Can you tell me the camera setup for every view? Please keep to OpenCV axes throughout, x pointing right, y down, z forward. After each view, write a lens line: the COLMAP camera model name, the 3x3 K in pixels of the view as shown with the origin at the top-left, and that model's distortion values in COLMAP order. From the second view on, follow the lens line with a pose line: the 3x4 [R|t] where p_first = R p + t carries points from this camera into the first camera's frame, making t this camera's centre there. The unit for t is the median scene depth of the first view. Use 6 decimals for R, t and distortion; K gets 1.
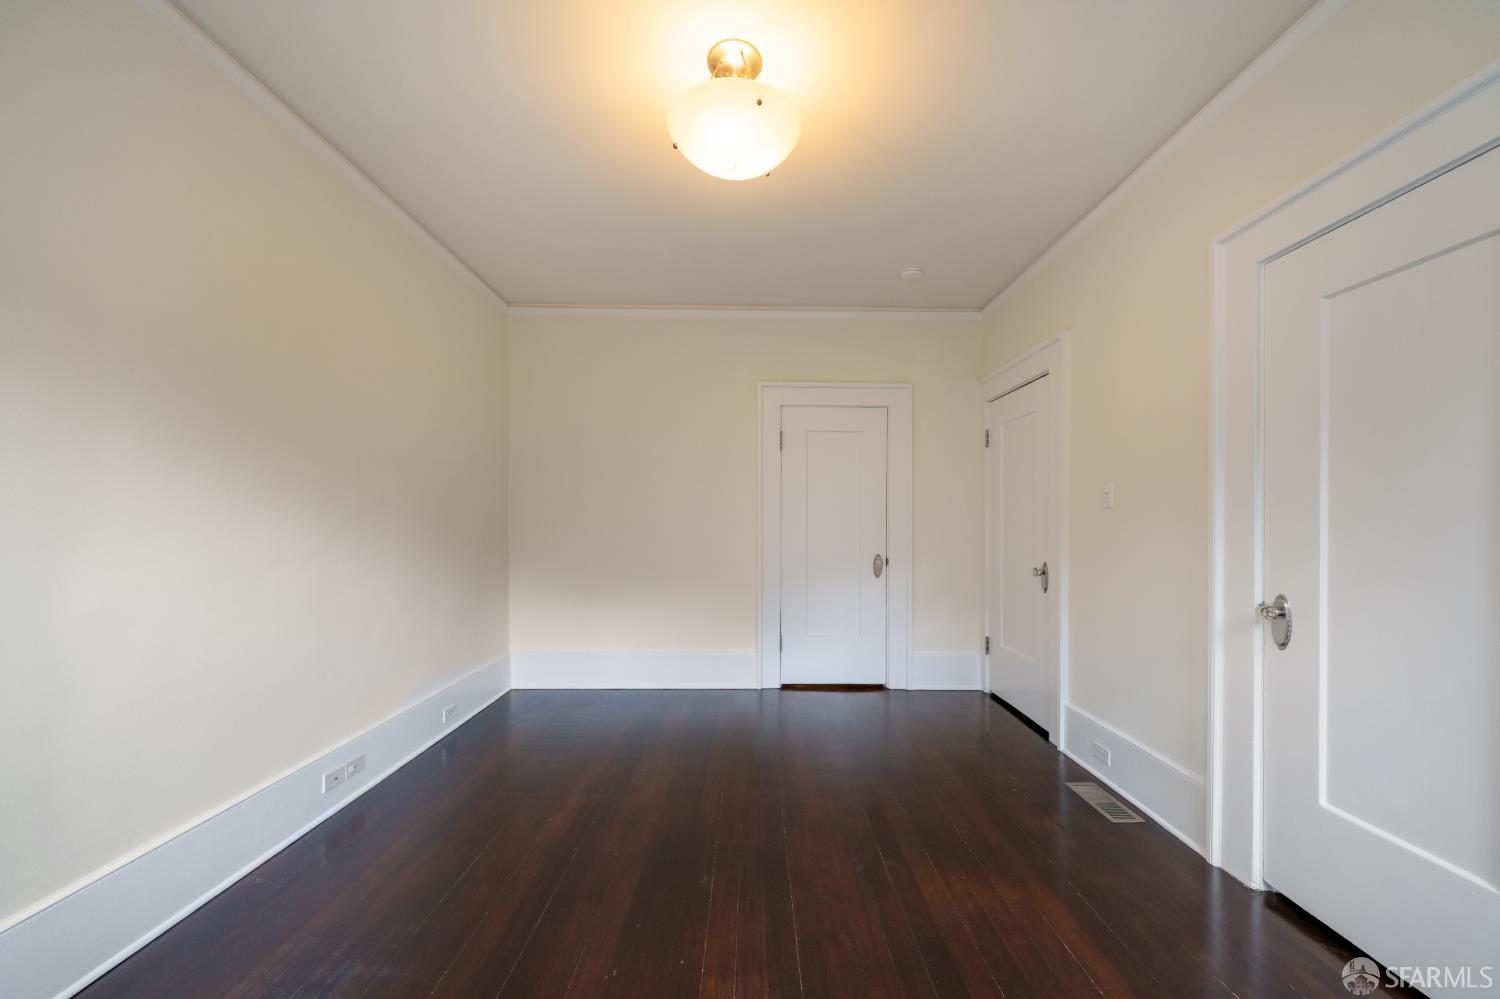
lens RADIAL K [[553.5, 0, 753.8], [0, 553.5, 521.1], [0, 0, 1]] dist [0.000665, 0.000782]
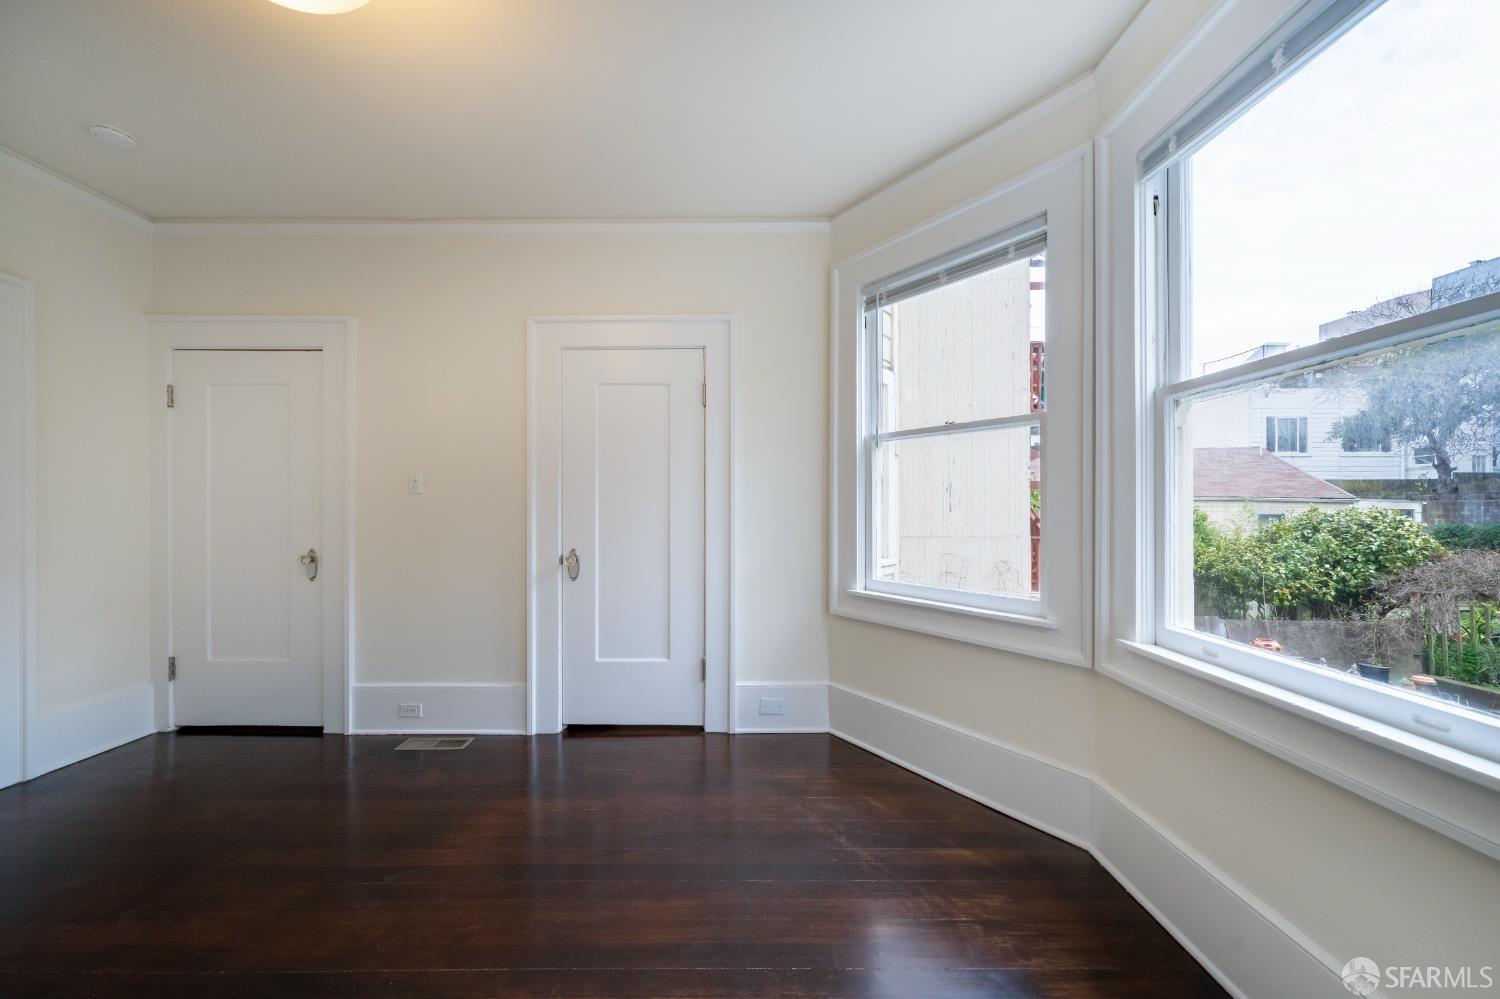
lens RADIAL K [[553.5, 0, 750.6], [0, 553.5, 503.7], [0, 0, 1]] dist [0.000665, 0.000782]
pose [[0.008896, 0.005197, 0.999947, -0.504218], [-0.001027, 0.999986, -0.005188, 0.002157], [-0.999960, -0.000981, 0.008901, 0.300686]]
